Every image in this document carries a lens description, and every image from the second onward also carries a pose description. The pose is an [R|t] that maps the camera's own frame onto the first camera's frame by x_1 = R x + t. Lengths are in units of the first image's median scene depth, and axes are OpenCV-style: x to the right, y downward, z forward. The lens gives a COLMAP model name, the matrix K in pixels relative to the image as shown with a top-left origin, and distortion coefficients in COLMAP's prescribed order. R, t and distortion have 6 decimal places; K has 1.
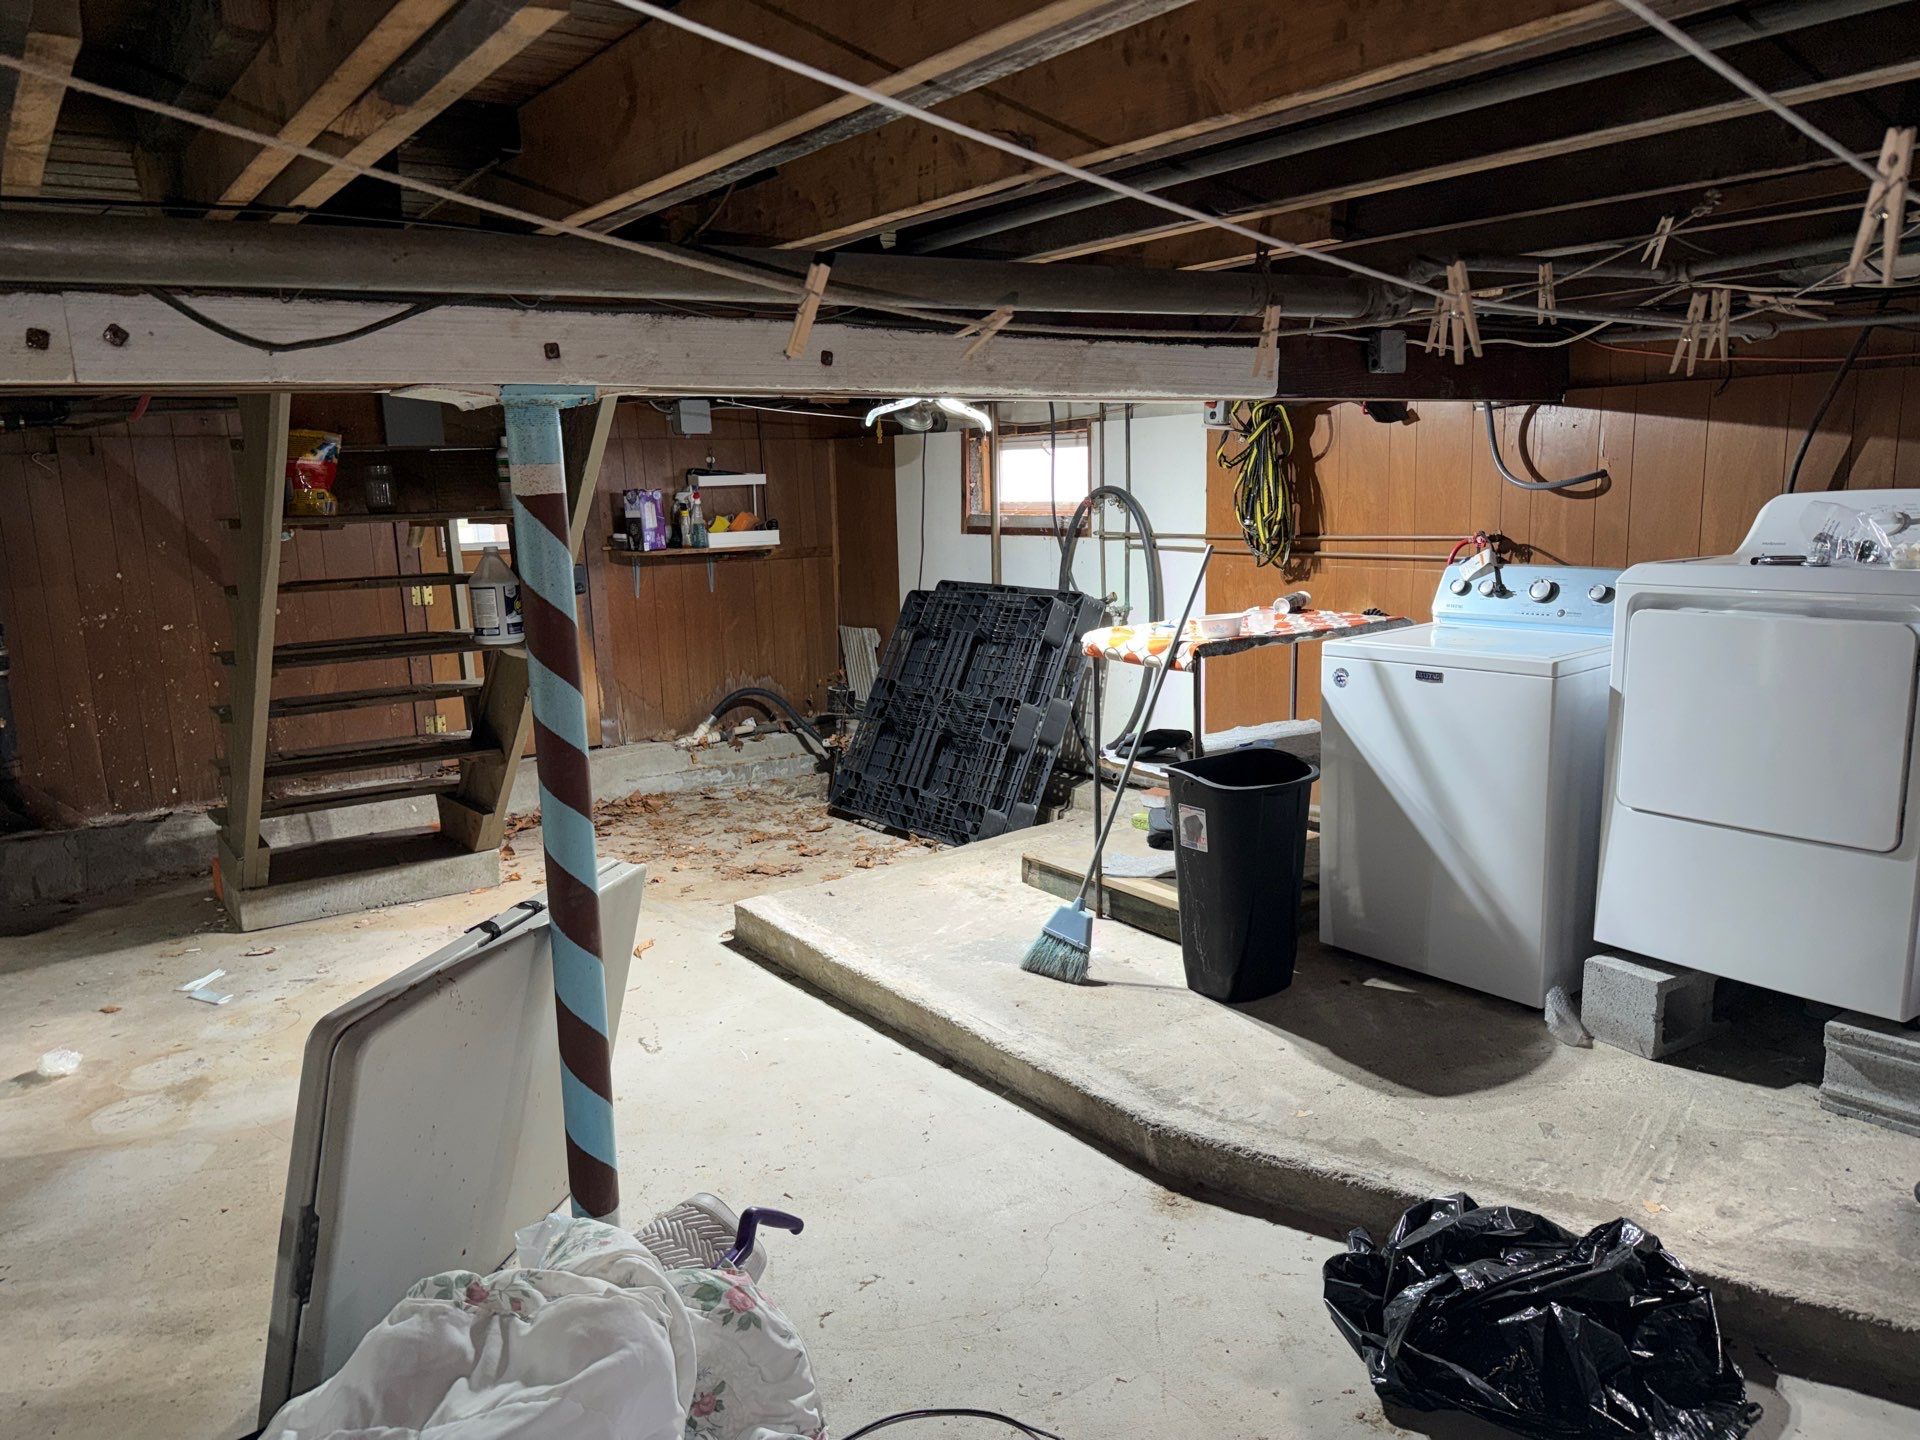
lens RADIAL K [[1331.0, 0, 956.2], [0, 1331.0, 721.0], [0, 0, 1]] dist [0.121913, -0.207106]
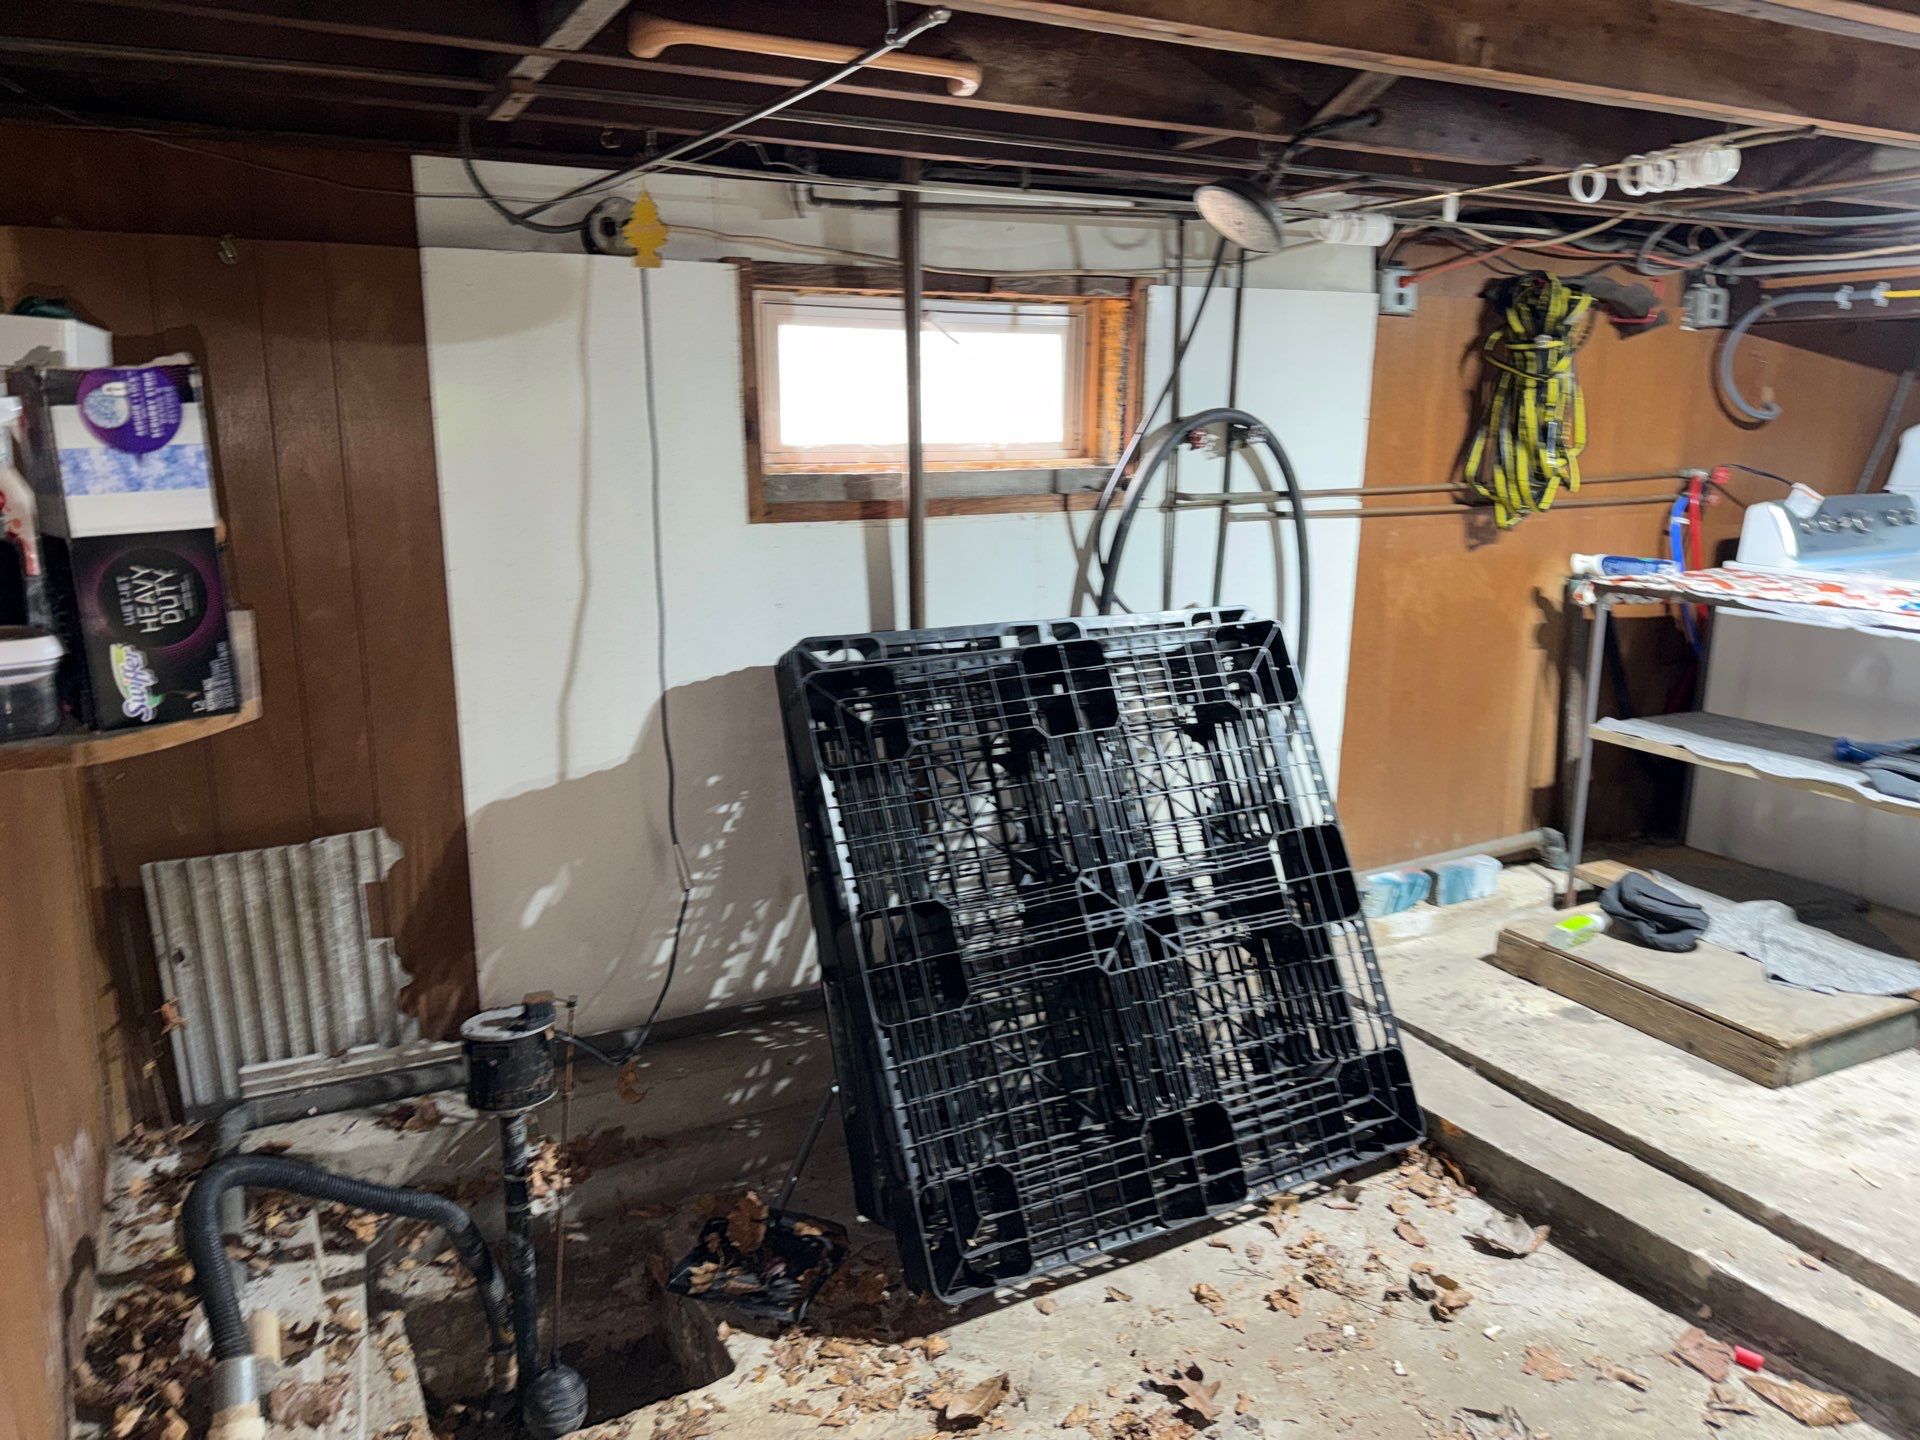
lens RADIAL K [[1331.0, 0, 956.2], [0, 1331.0, 721.0], [0, 0, 1]] dist [0.121913, -0.207106]
pose [[0.177439, -0.206897, 0.962138, -0.449378], [0.171585, 0.969181, 0.176768, -0.165519], [-0.969058, 0.133723, 0.207471, 0.995764]]
